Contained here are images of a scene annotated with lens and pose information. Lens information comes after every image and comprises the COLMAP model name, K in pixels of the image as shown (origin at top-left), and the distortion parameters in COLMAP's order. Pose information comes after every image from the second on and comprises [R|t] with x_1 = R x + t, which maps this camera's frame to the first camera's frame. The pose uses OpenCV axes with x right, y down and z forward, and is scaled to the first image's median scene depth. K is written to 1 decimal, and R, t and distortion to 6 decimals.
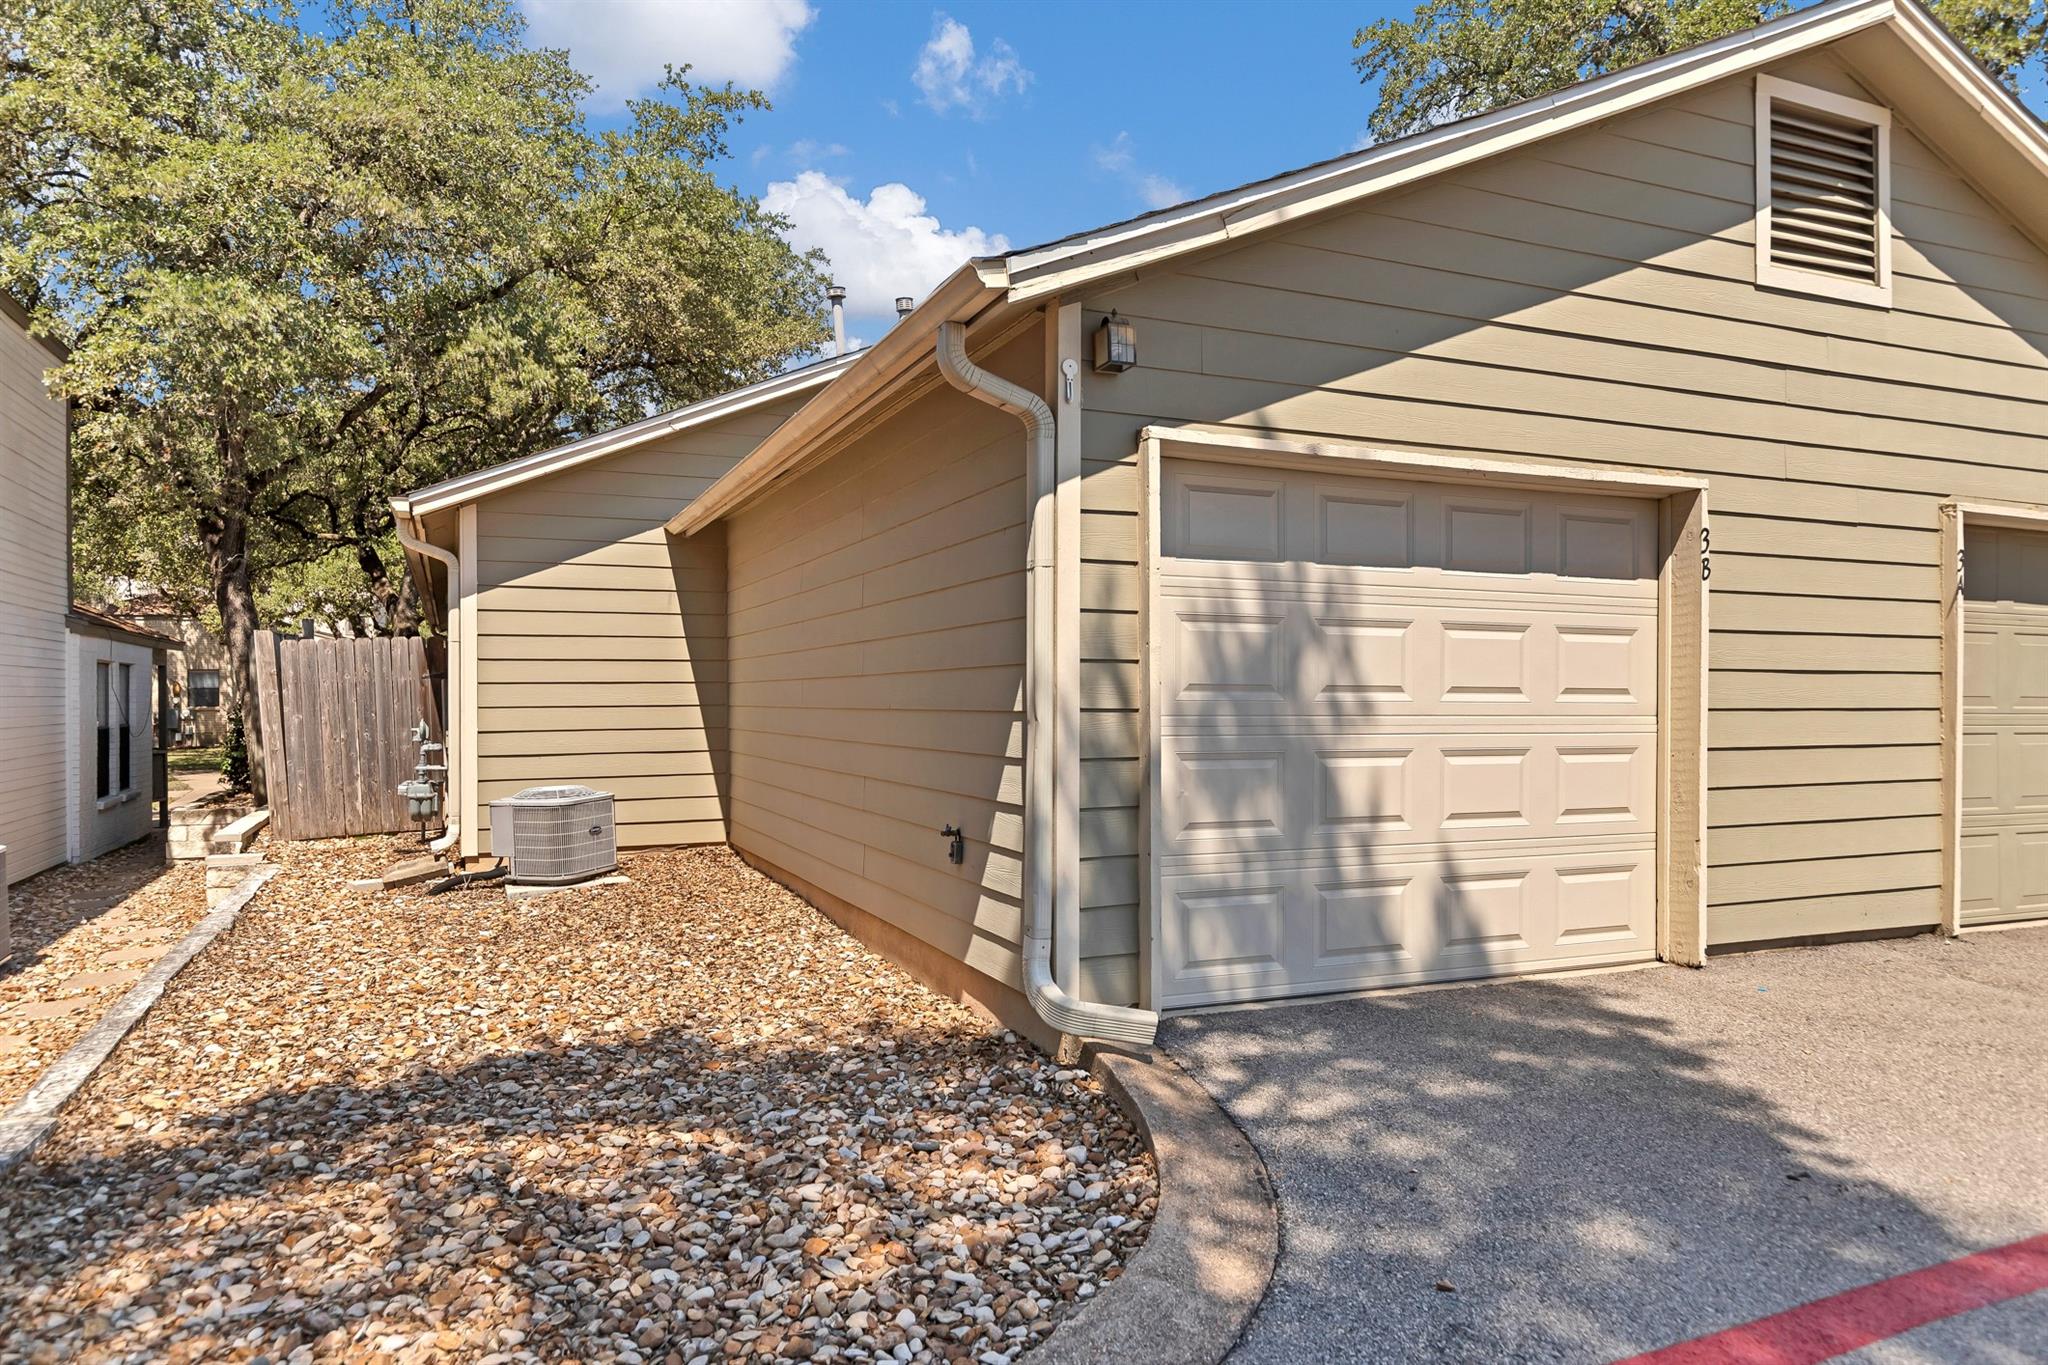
lens RADIAL K [[1317.1, 0, 1022.9], [0, 1317.1, 703.2], [0, 0, 1]] dist [0.008035, 0.003420]
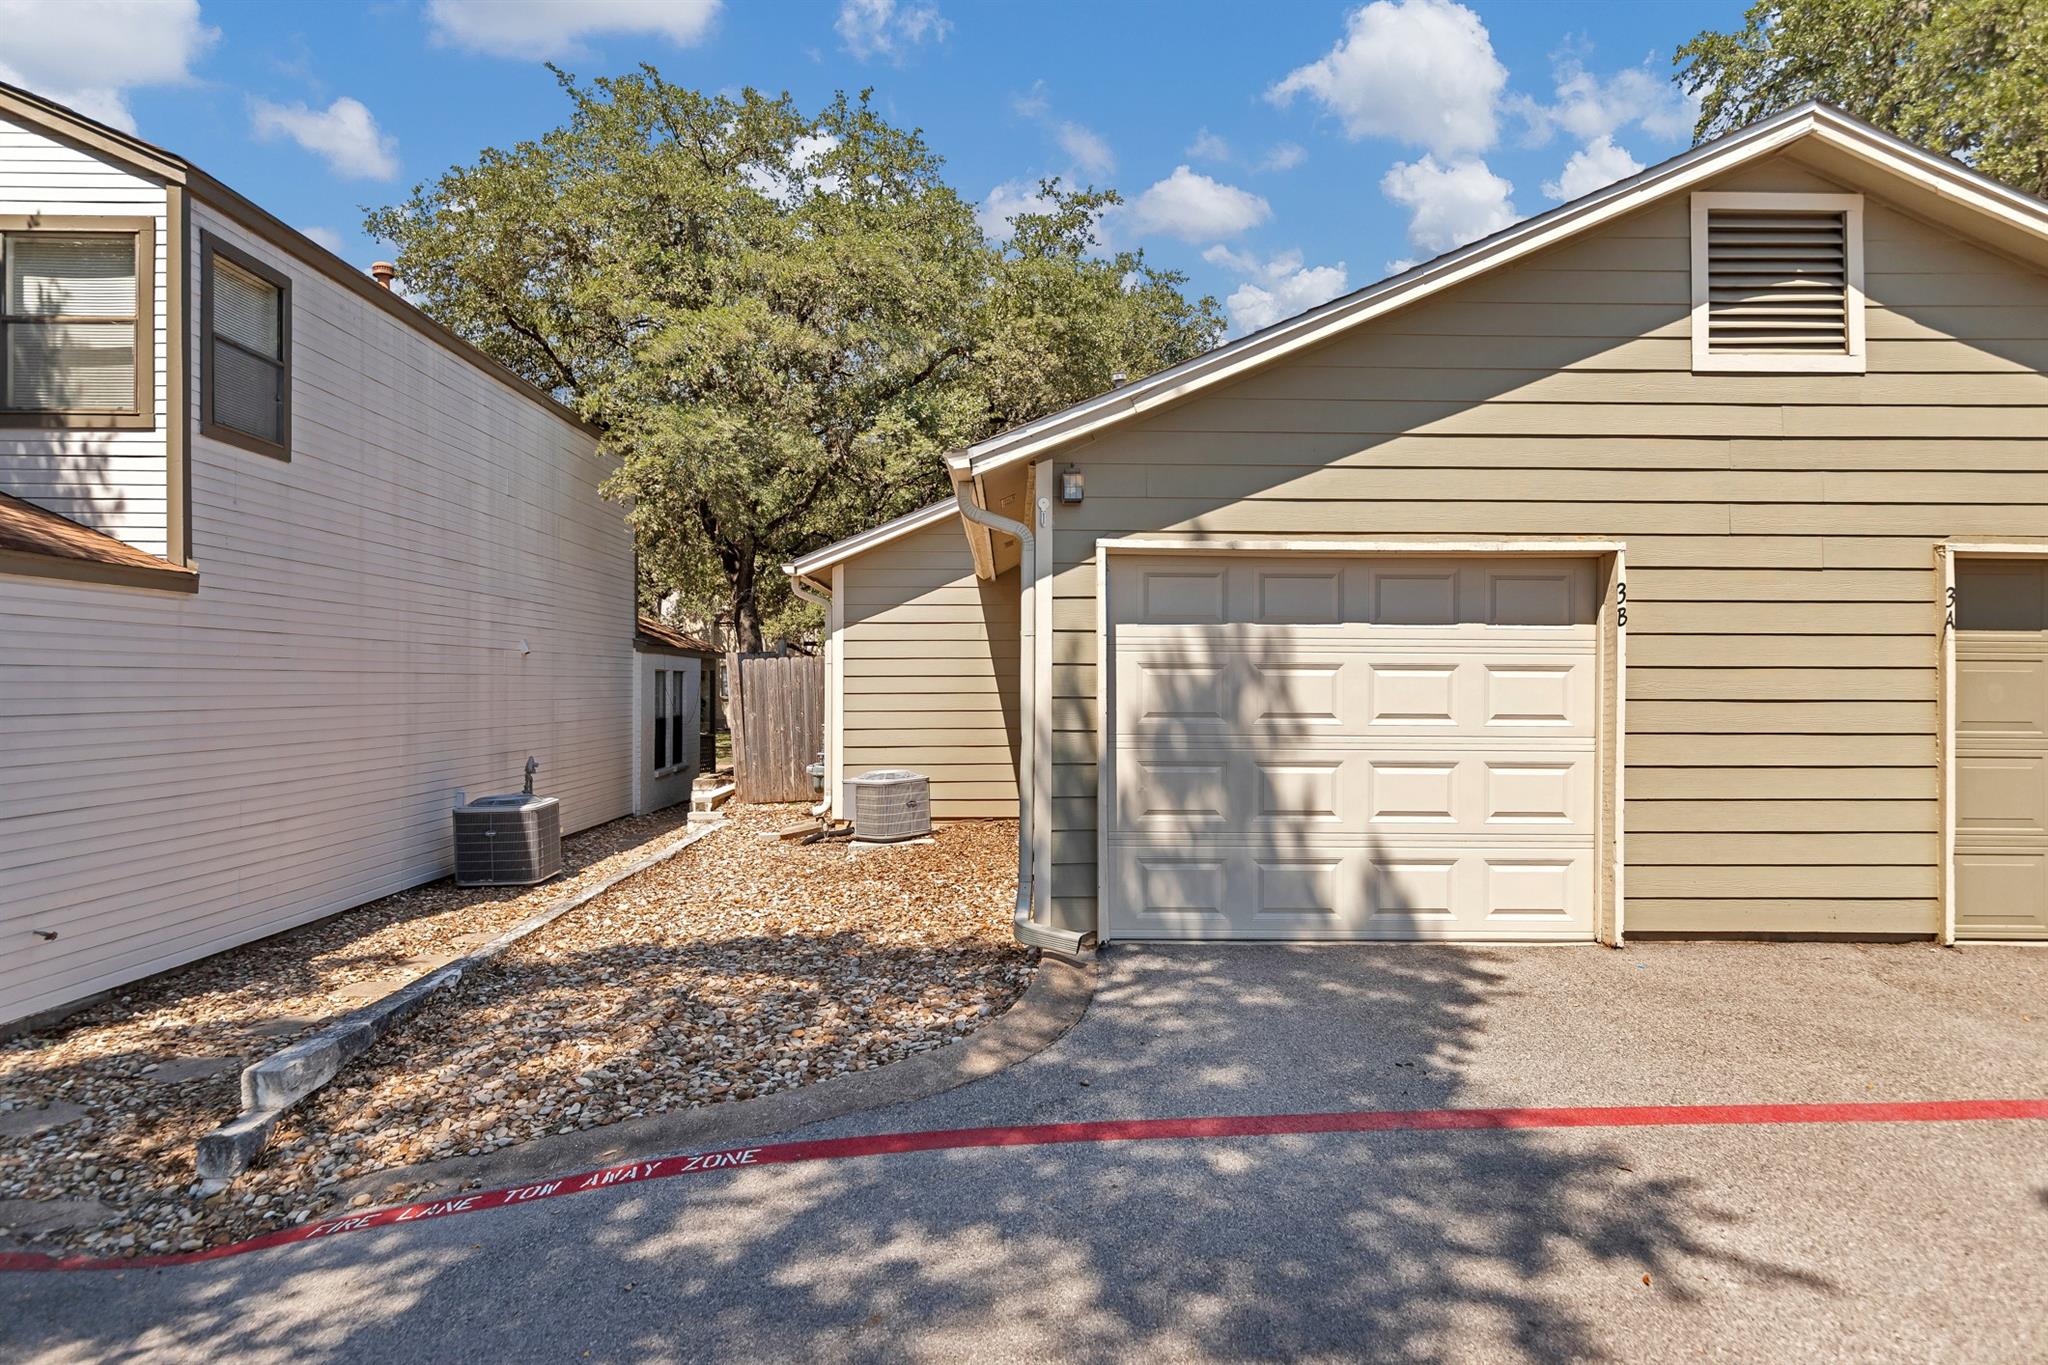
lens RADIAL K [[1291.7, 0, 1024.0], [0, 1291.7, 682.5], [0, 0, 1]] dist [0.020476, -0.001303]
pose [[0.925638, 0.000786, -0.378409, 0.491143], [-0.003371, 0.999975, -0.006168, -0.034917], [0.378395, 0.006985, 0.925618, -0.320471]]
